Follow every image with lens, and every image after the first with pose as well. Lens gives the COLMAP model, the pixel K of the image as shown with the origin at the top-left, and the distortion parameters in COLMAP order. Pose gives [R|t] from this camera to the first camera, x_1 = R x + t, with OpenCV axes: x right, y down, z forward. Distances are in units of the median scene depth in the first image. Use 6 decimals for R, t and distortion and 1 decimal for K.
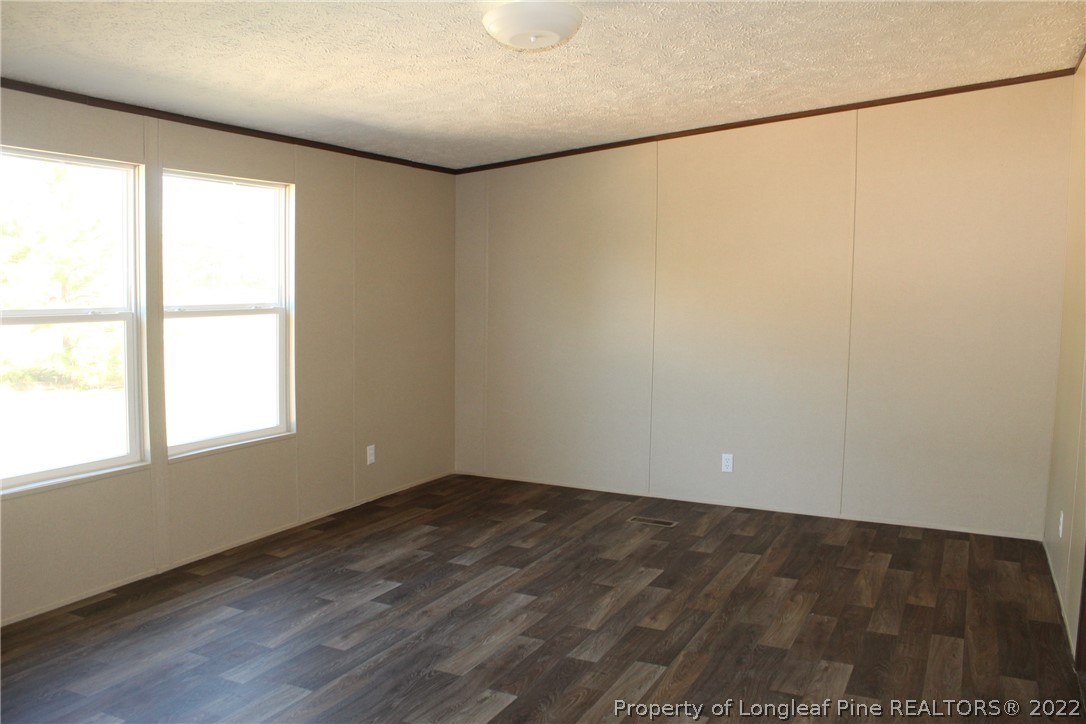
lens RADIAL K [[932.5, 0, 538.2], [0, 932.5, 363.6], [0, 0, 1]] dist [-0.107471, 0.093731]
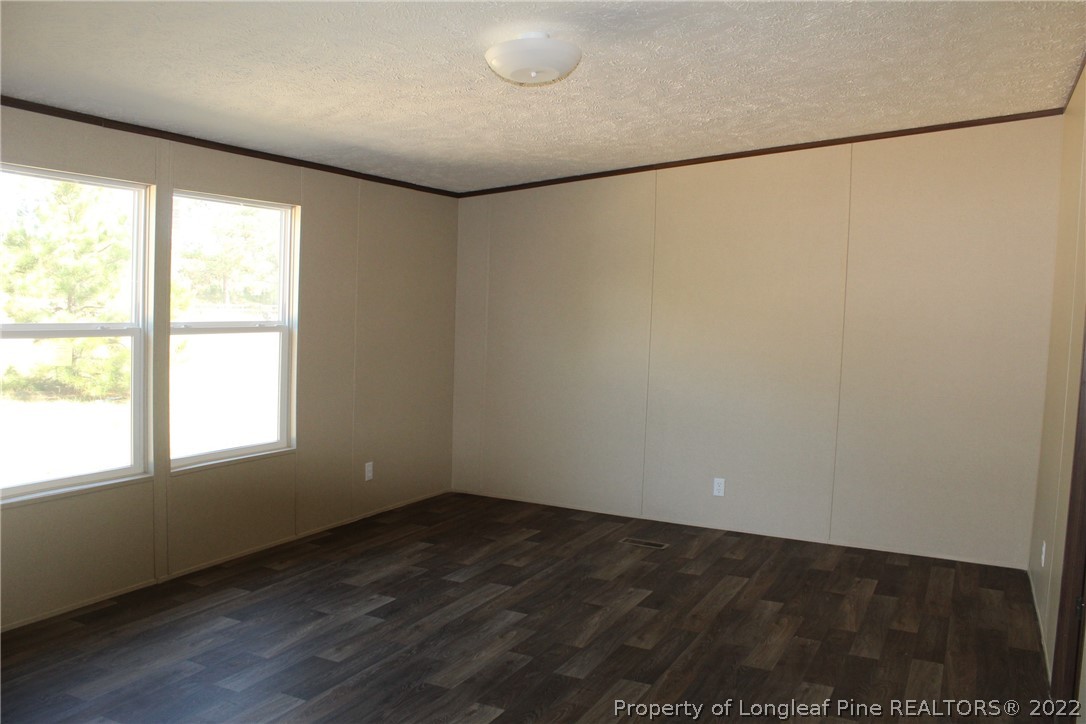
lens RADIAL K [[932.5, 0, 536.8], [0, 932.5, 362.7], [0, 0, 1]] dist [-0.107471, 0.093731]
pose [[0.999783, 0.020571, -0.003139, 0.006495], [-0.020635, 0.999548, -0.021883, -0.003734], [0.002688, 0.021943, 0.999756, -0.027018]]
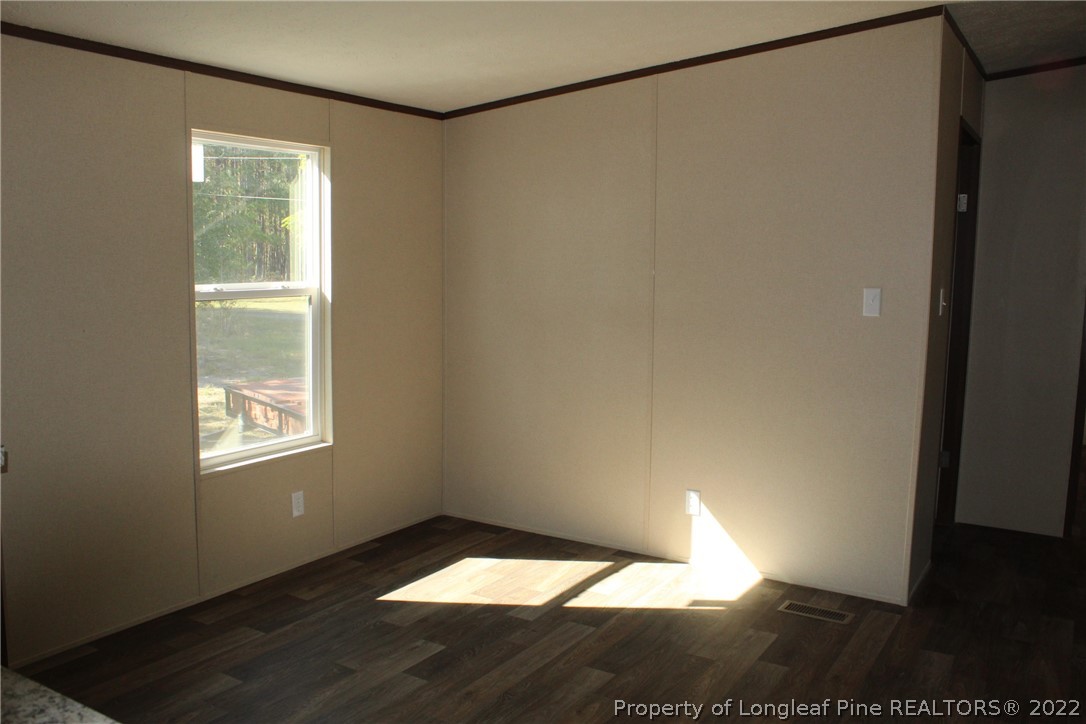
lens RADIAL K [[932.5, 0, 547.9], [0, 932.5, 363.6], [0, 0, 1]] dist [-0.107471, 0.093731]
pose [[0.995247, 0.016730, -0.095931, 0.012622], [-0.013832, 0.999430, 0.030792, -0.031731], [0.096391, -0.029318, 0.994912, 0.227249]]
